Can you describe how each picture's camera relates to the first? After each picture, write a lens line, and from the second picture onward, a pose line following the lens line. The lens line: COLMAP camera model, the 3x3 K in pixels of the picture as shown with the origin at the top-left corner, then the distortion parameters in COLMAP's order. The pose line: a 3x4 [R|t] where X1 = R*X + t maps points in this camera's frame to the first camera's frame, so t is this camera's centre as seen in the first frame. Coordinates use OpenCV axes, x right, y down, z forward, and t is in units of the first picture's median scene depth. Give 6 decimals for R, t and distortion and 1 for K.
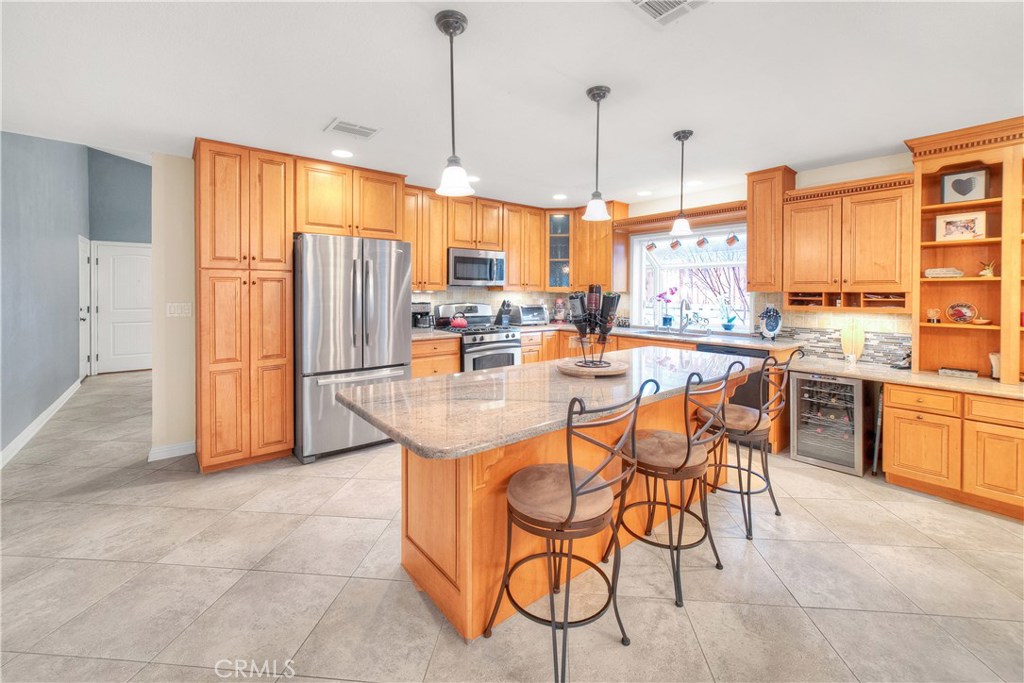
lens RADIAL K [[454.7, 0, 515.7], [0, 454.7, 294.4], [0, 0, 1]] dist [-0.010624, 0.000091]
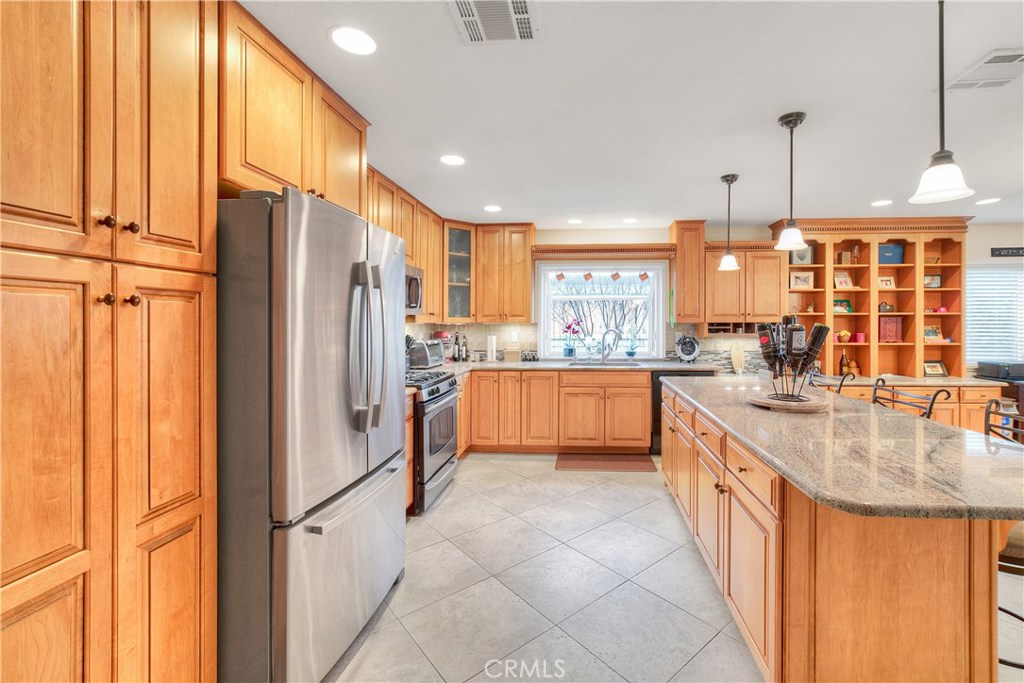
lens RADIAL K [[440.2, 0, 596.3], [0, 440.2, 321.3], [0, 0, 1]] dist [-0.000318, 0.000054]
pose [[0.650407, -0.001595, 0.759584, -0.568561], [0.008260, 0.999954, -0.004974, -0.005702], [-0.759541, 0.009509, 0.650390, 0.497223]]
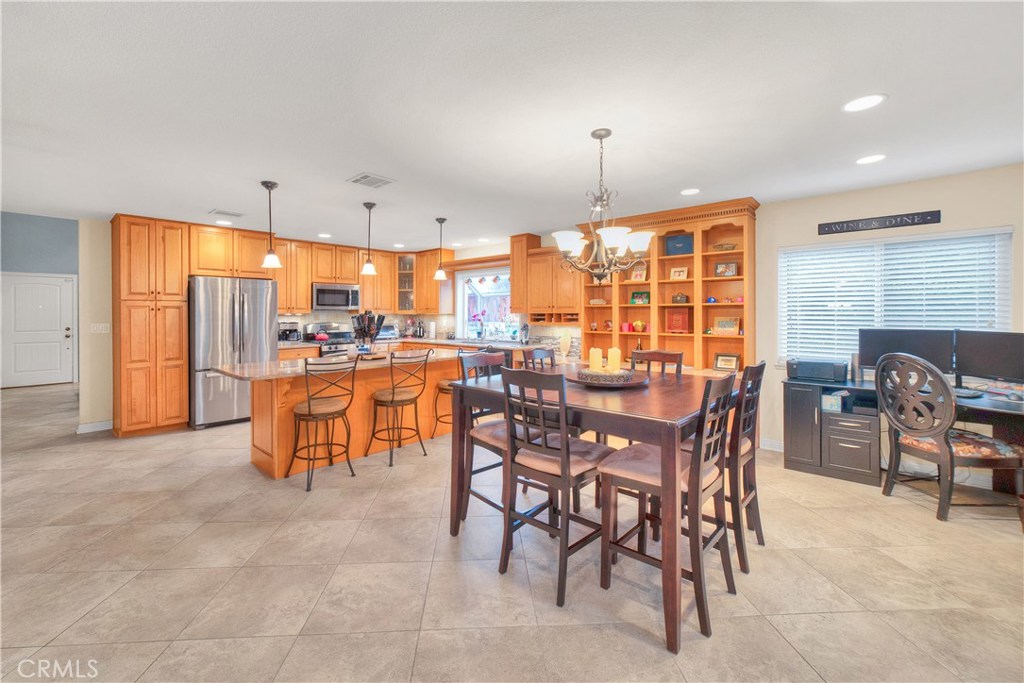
lens RADIAL K [[455.8, 0, 507.7], [0, 455.8, 313.4], [0, 0, 1]] dist [-0.000998, 0.000178]
pose [[0.988778, -0.005656, 0.149282, 0.317705], [0.006488, 0.999966, -0.005090, 0.002699], [-0.149248, 0.006002, 0.988782, -0.623817]]
